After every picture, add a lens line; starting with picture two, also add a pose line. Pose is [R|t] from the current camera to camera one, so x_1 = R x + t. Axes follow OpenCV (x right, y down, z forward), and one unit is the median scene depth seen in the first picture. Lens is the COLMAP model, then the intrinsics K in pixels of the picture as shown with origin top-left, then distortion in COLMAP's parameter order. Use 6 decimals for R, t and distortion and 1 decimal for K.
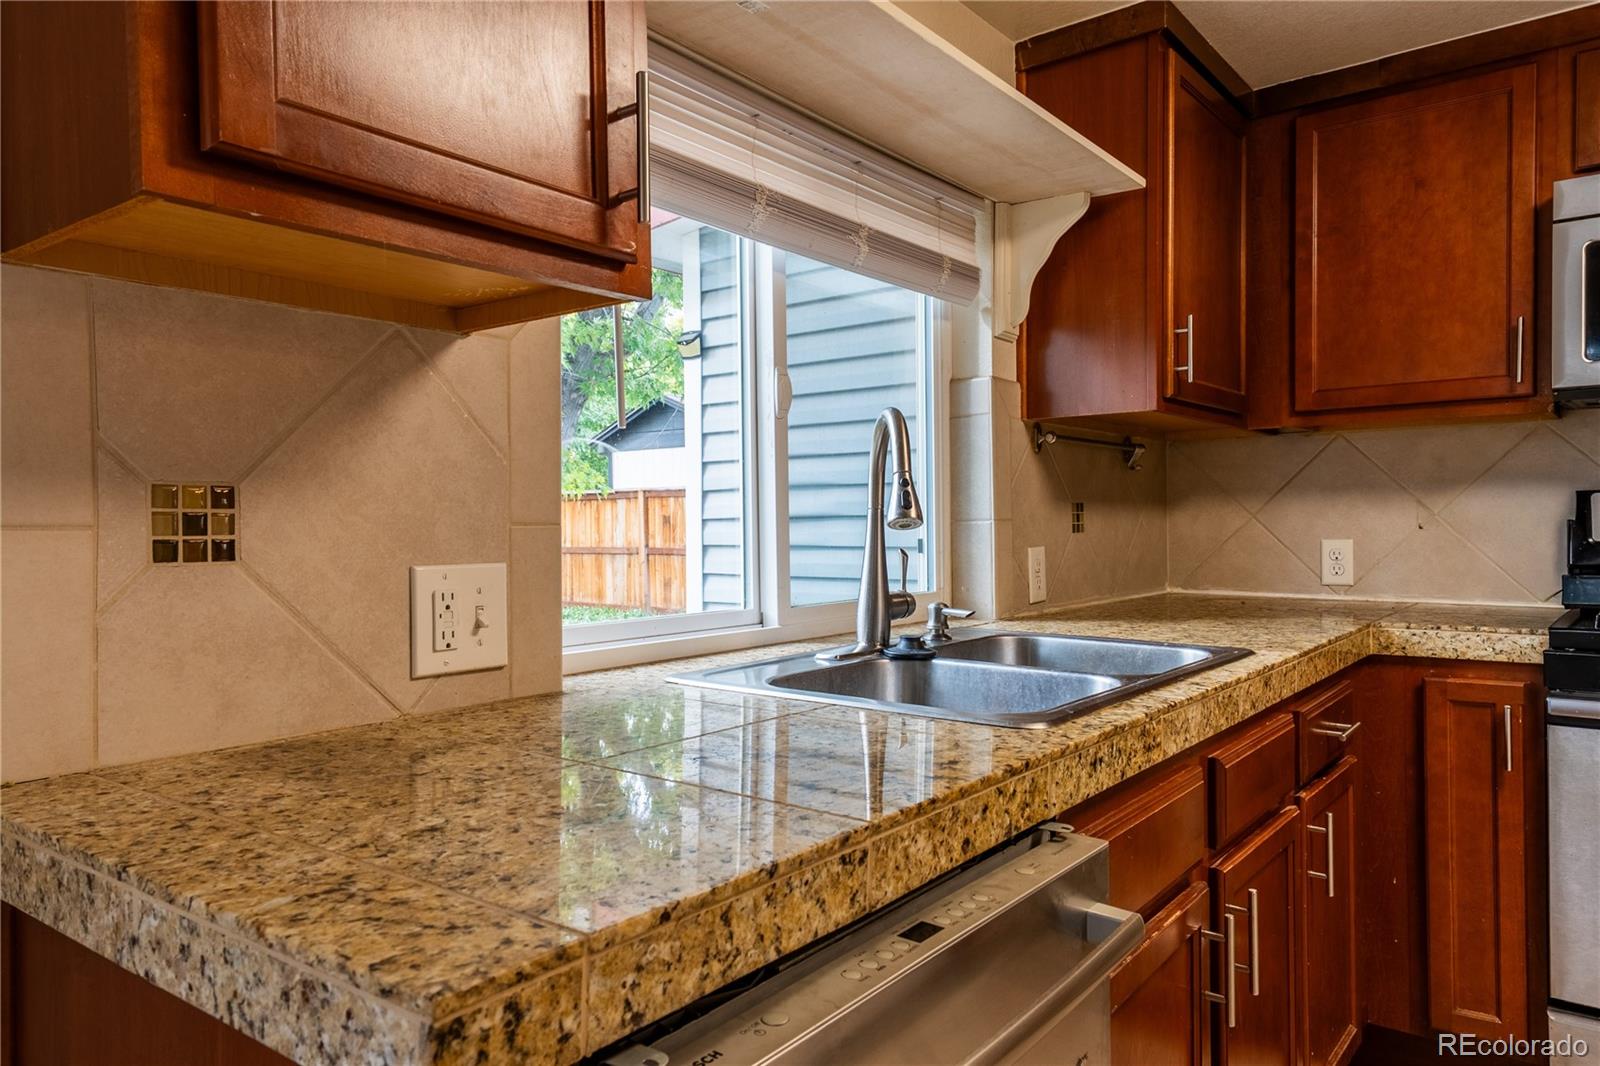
lens RADIAL K [[1093.1, 0, 800.0], [0, 1093.1, 533.0], [0, 0, 1]] dist [0.069395, -0.031232]
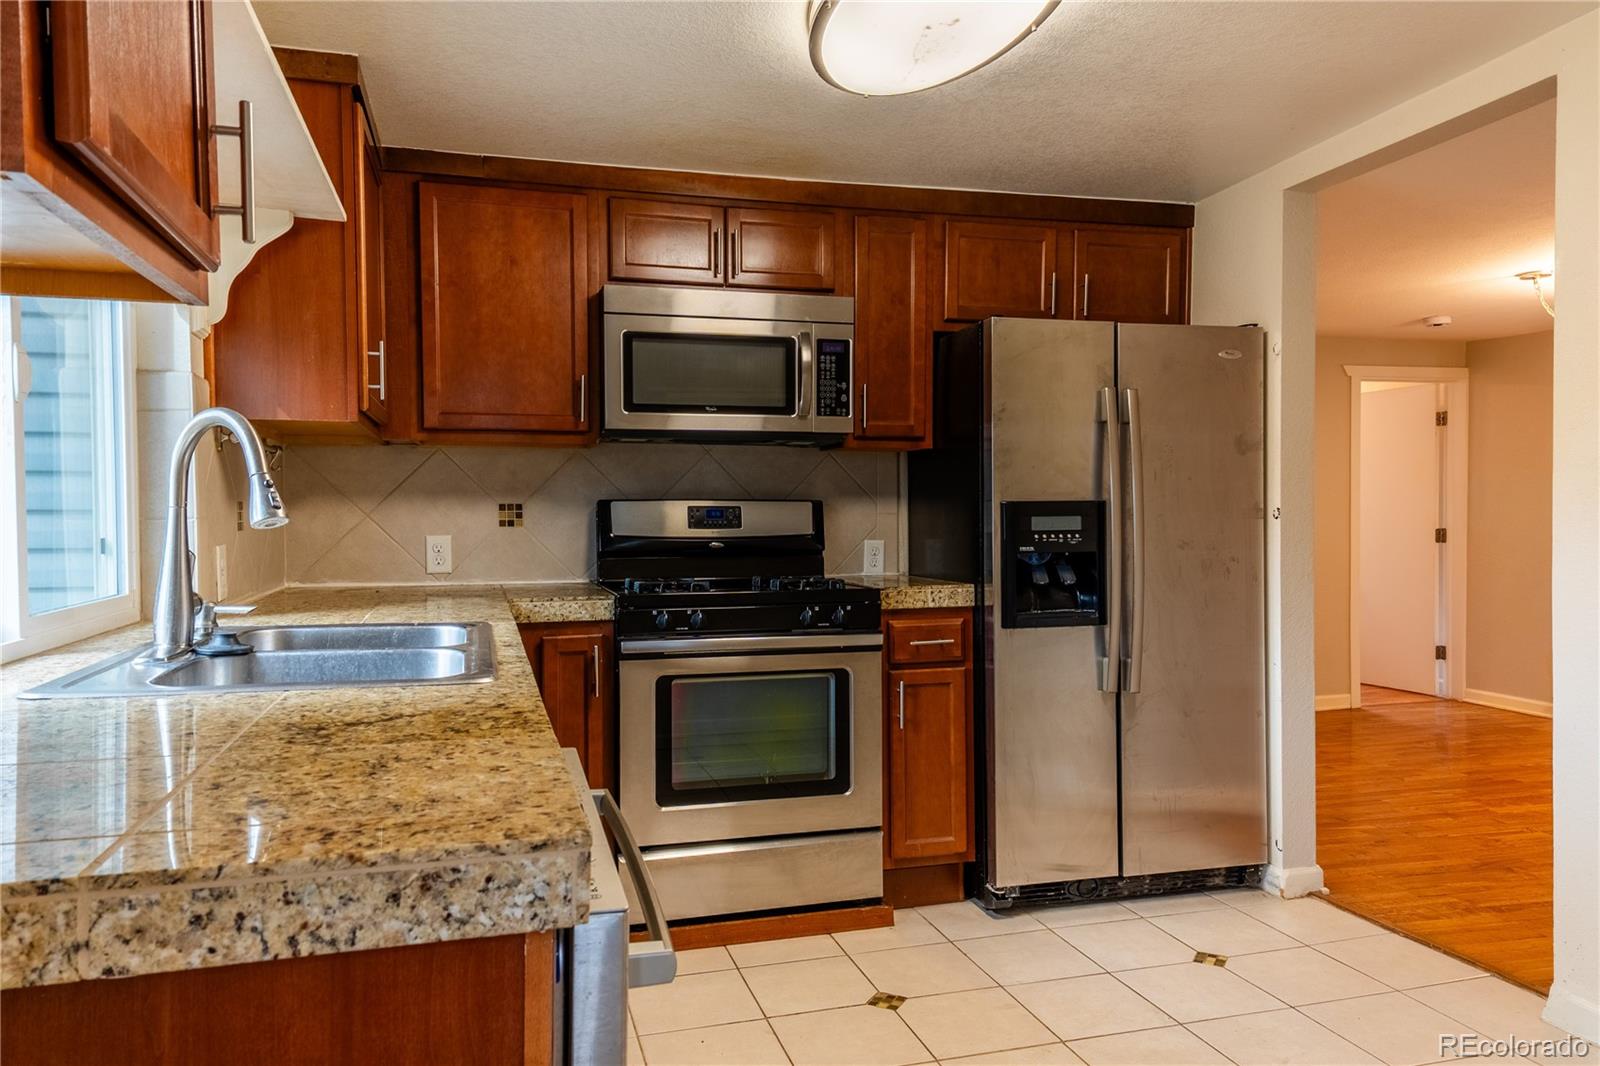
lens RADIAL K [[1093.1, 0, 800.0], [0, 1093.1, 533.0], [0, 0, 1]] dist [0.069395, -0.031232]
pose [[0.591321, -0.007172, 0.806404, -0.318161], [0.005569, 0.999973, 0.004809, -0.000628], [-0.806417, 0.001647, 0.591345, -0.030755]]
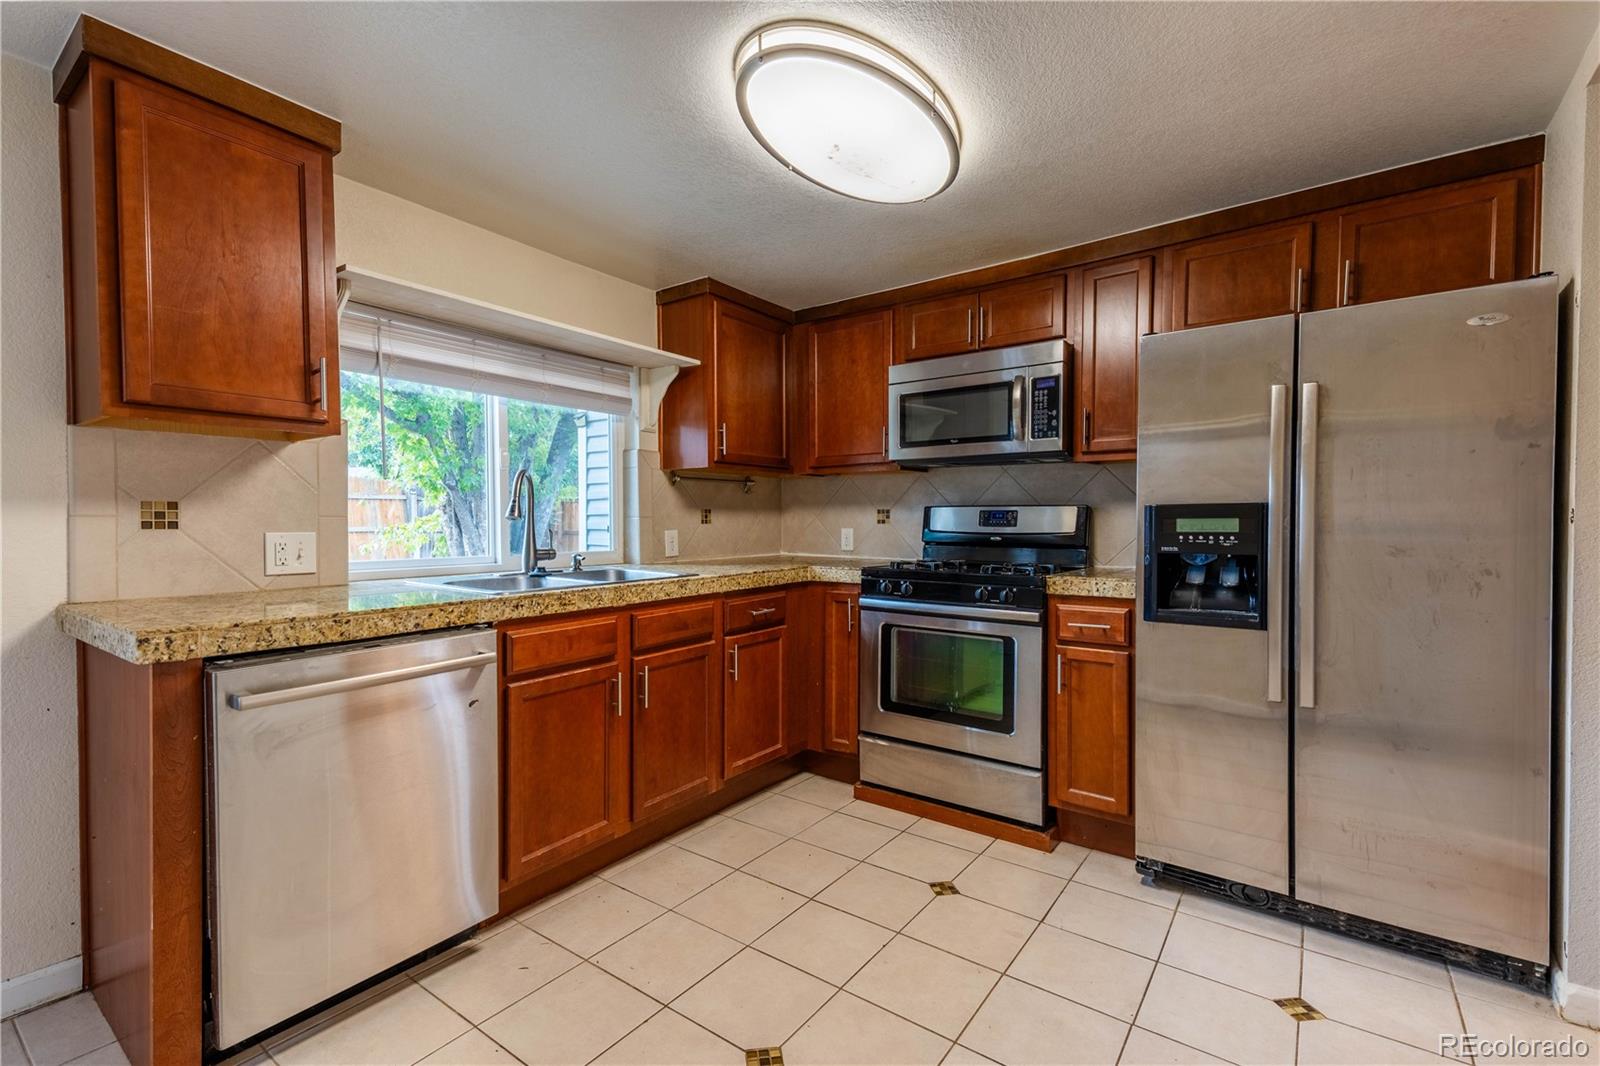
lens RADIAL K [[710.2, 0, 800.0], [0, 710.2, 533.0], [0, 0, 1]] dist [0.028180, -0.000342]
pose [[0.999474, 0.009167, 0.031106, 0.459547], [-0.009531, 0.999888, 0.011580, -0.000094], [-0.030996, -0.011870, 0.999449, -0.396879]]
